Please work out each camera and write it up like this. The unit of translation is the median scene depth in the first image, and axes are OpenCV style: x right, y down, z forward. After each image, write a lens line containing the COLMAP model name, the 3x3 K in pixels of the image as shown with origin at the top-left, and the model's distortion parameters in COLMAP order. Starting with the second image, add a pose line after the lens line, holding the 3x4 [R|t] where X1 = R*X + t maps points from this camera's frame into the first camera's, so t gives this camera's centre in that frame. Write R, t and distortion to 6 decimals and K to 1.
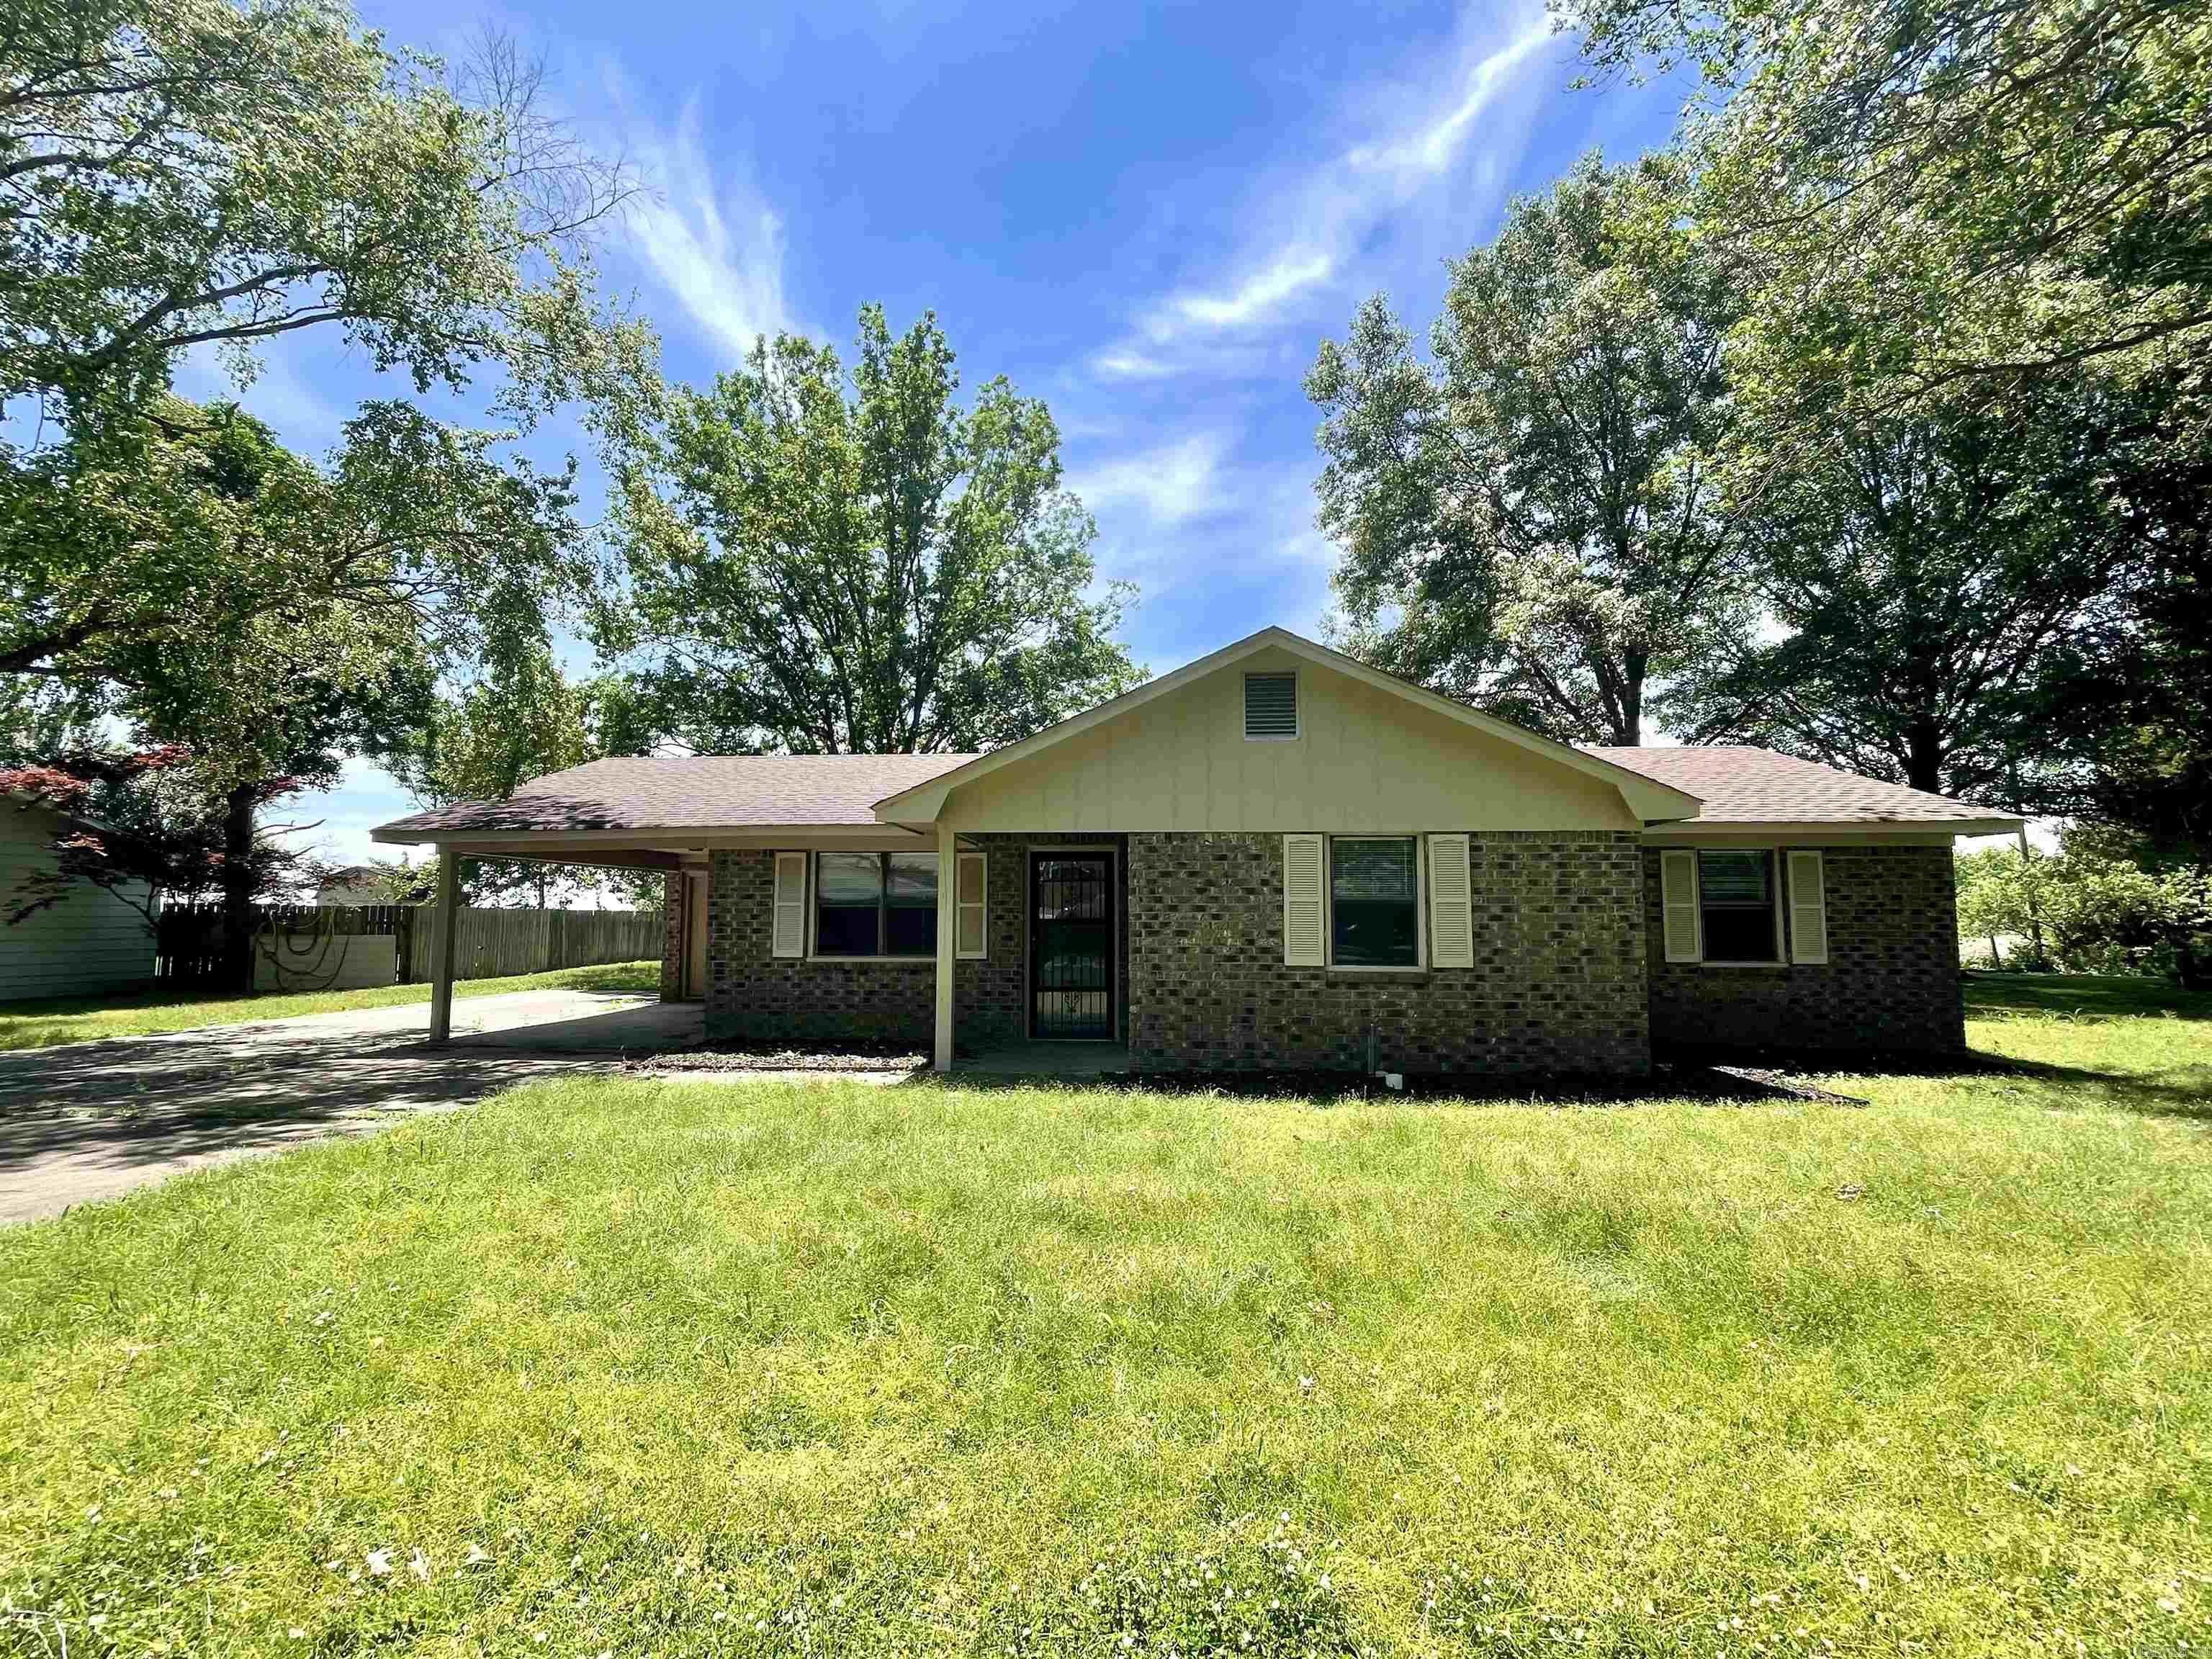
lens RADIAL K [[995.1, 0, 1107.8], [0, 995.1, 826.3], [0, 0, 1]] dist [0.008443, 0.000089]
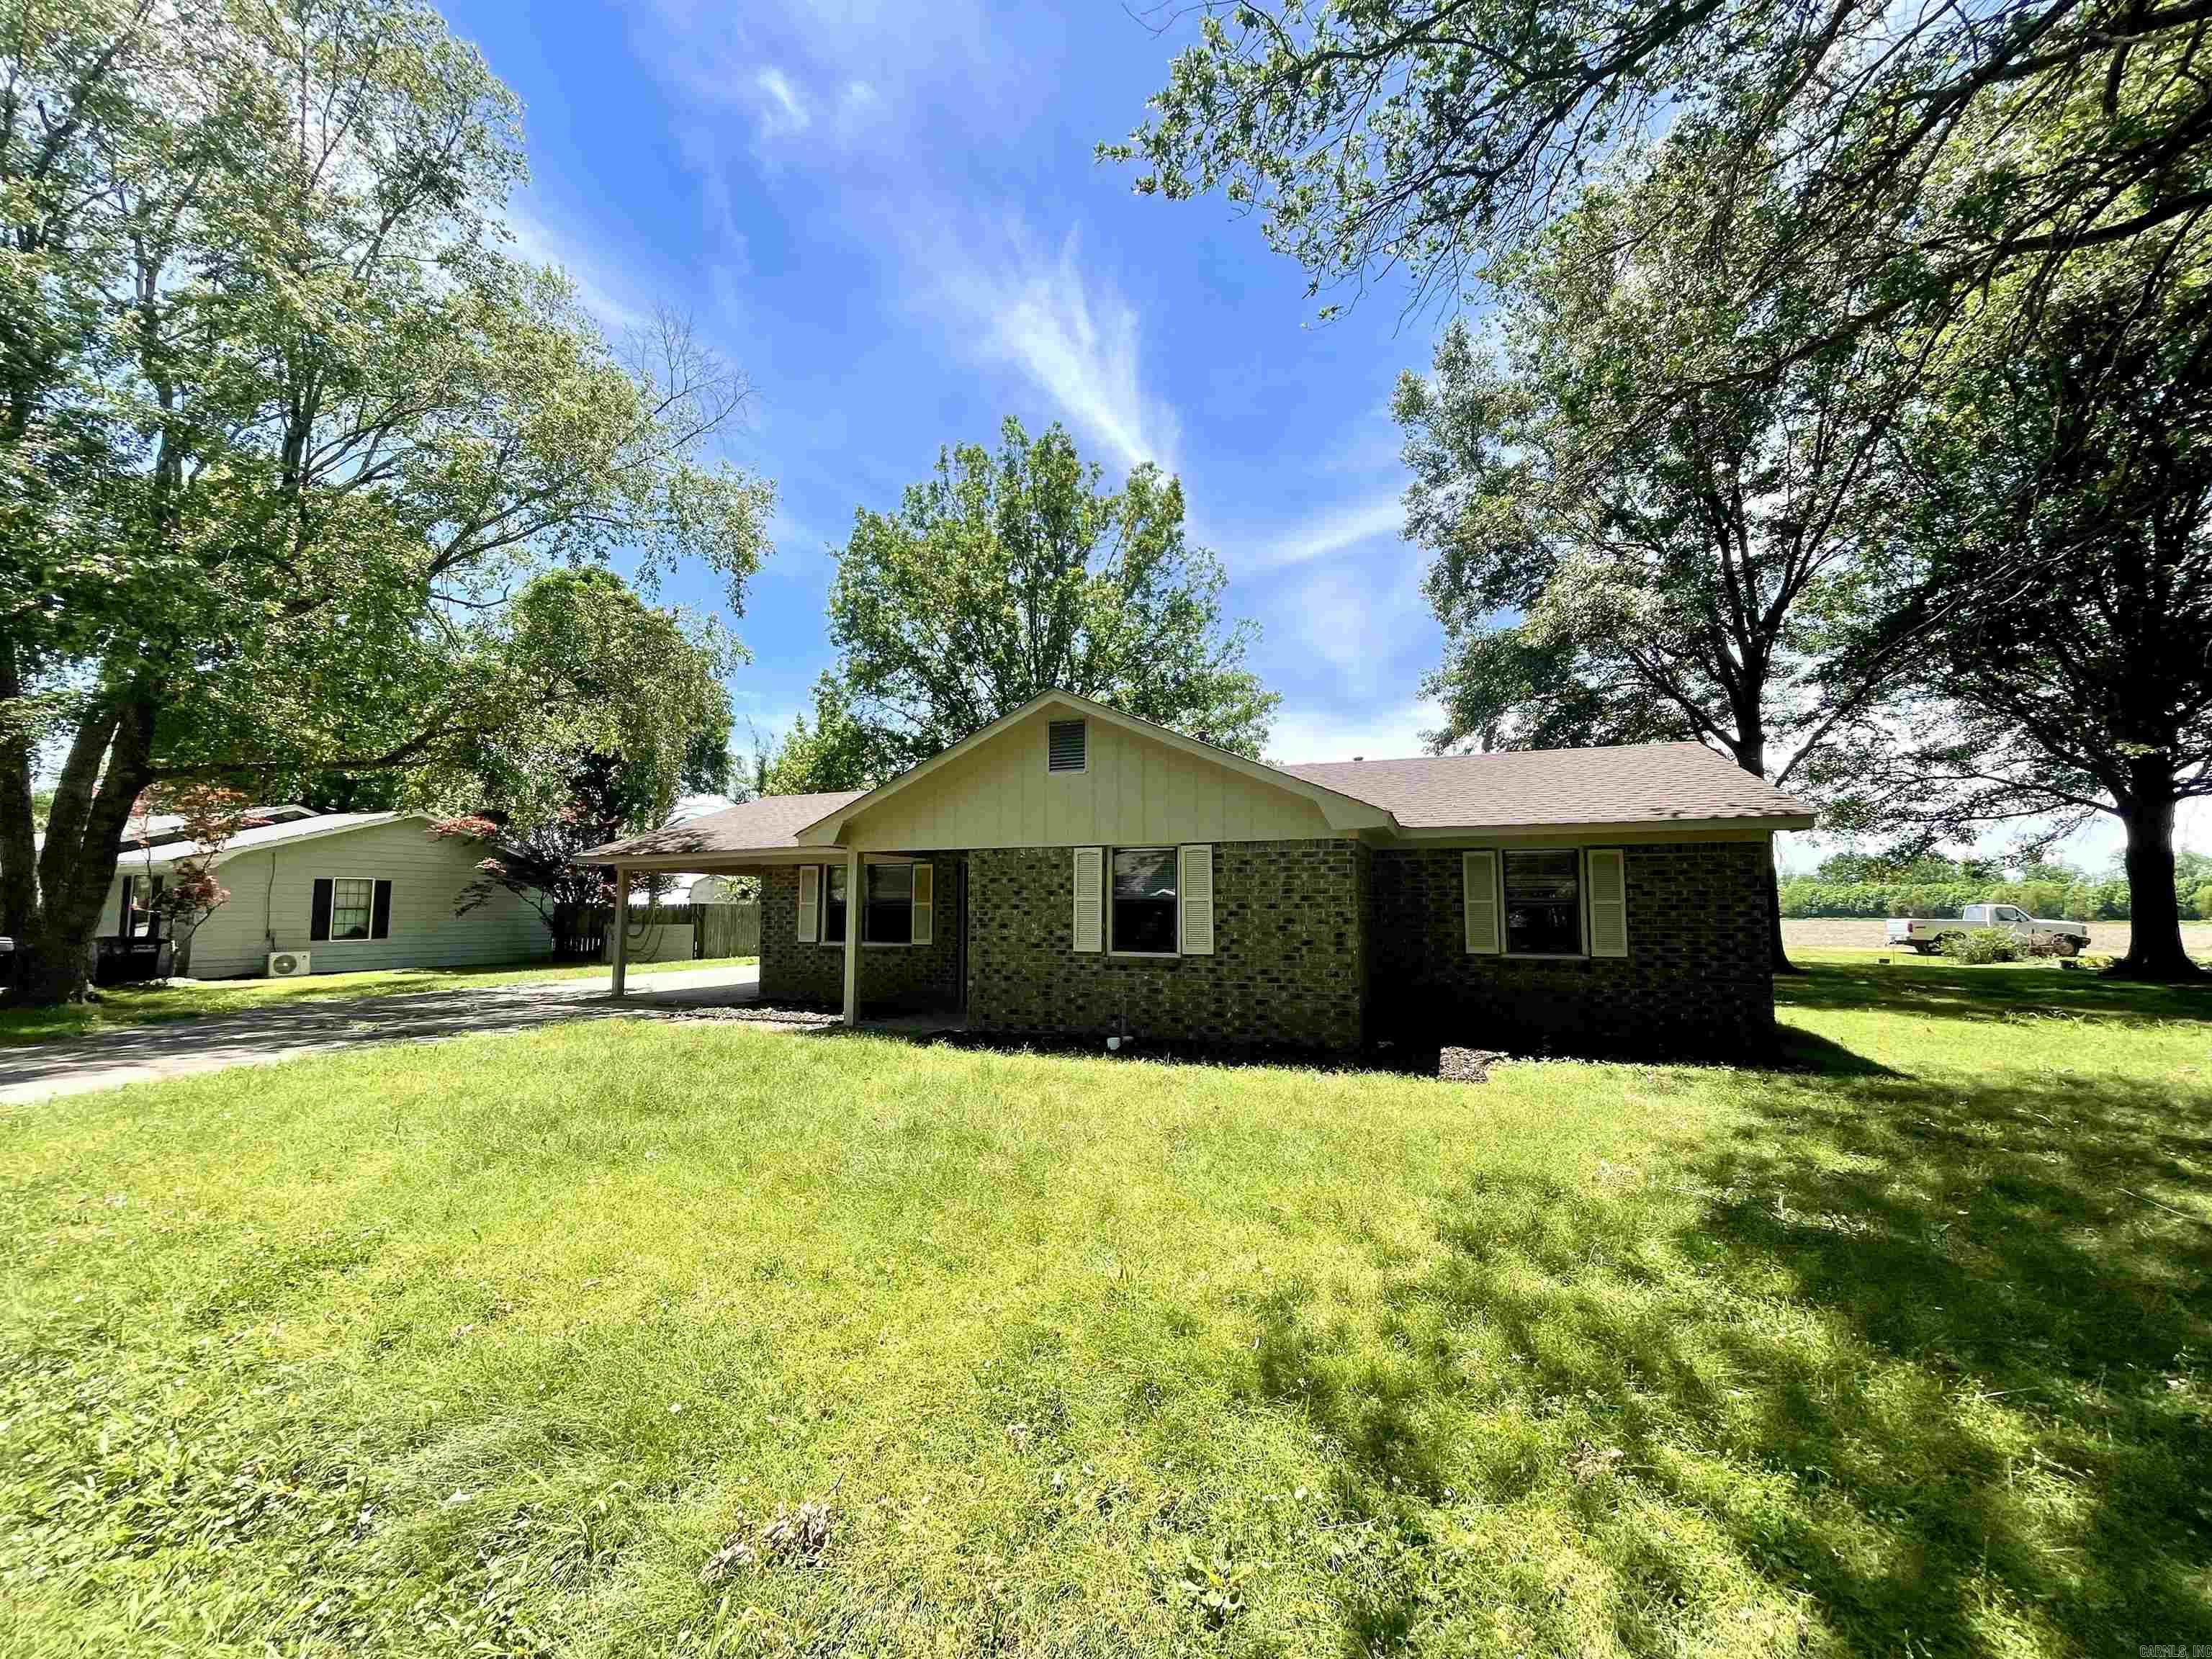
lens RADIAL K [[892.9, 0, 1124.5], [0, 892.9, 827.8], [0, 0, 1]] dist [-0.003135, 0.000582]
pose [[0.956209, -0.028617, -0.291283, 0.569167], [0.028624, 0.999581, -0.004237, -0.010799], [0.291283, -0.004286, 0.956627, -0.067521]]
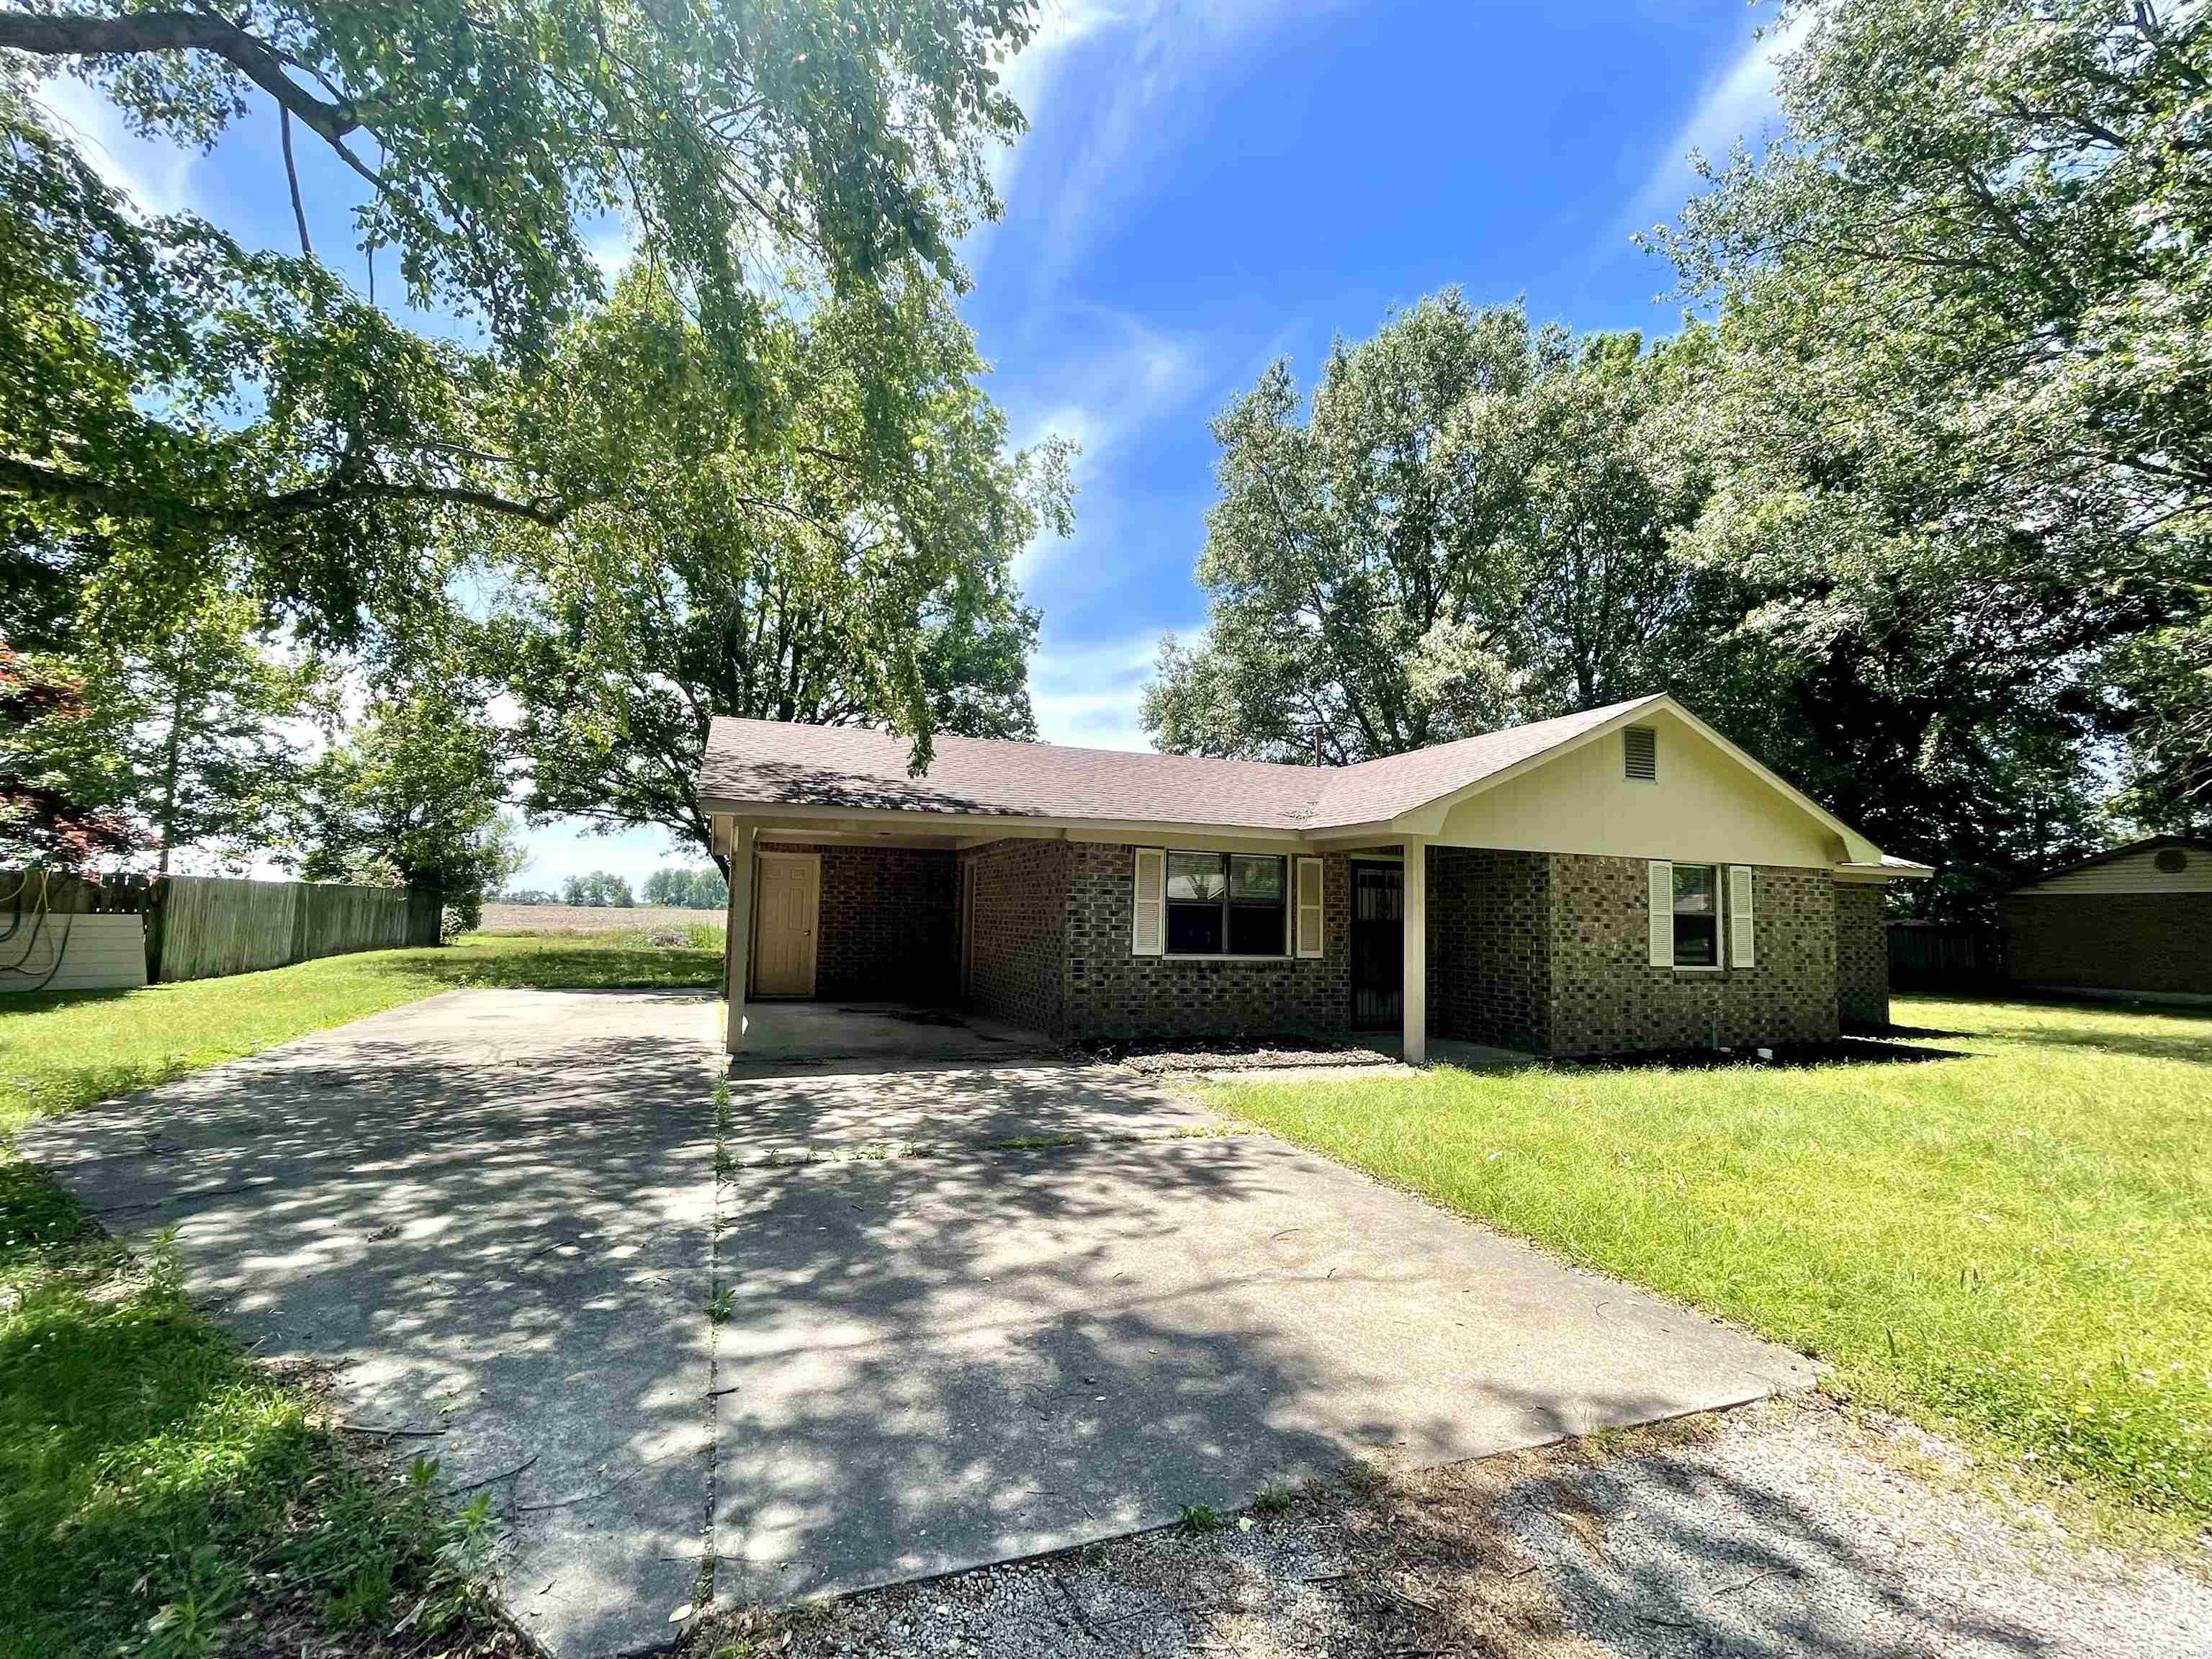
lens RADIAL K [[995.1, 0, 1107.9], [0, 995.1, 838.5], [0, 0, 1]] dist [0.008443, 0.000089]
pose [[0.903136, 0.051800, 0.426219, -0.966845], [-0.063229, 0.997918, 0.012699, 0.007334], [-0.424674, -0.038418, 0.904531, 0.161214]]
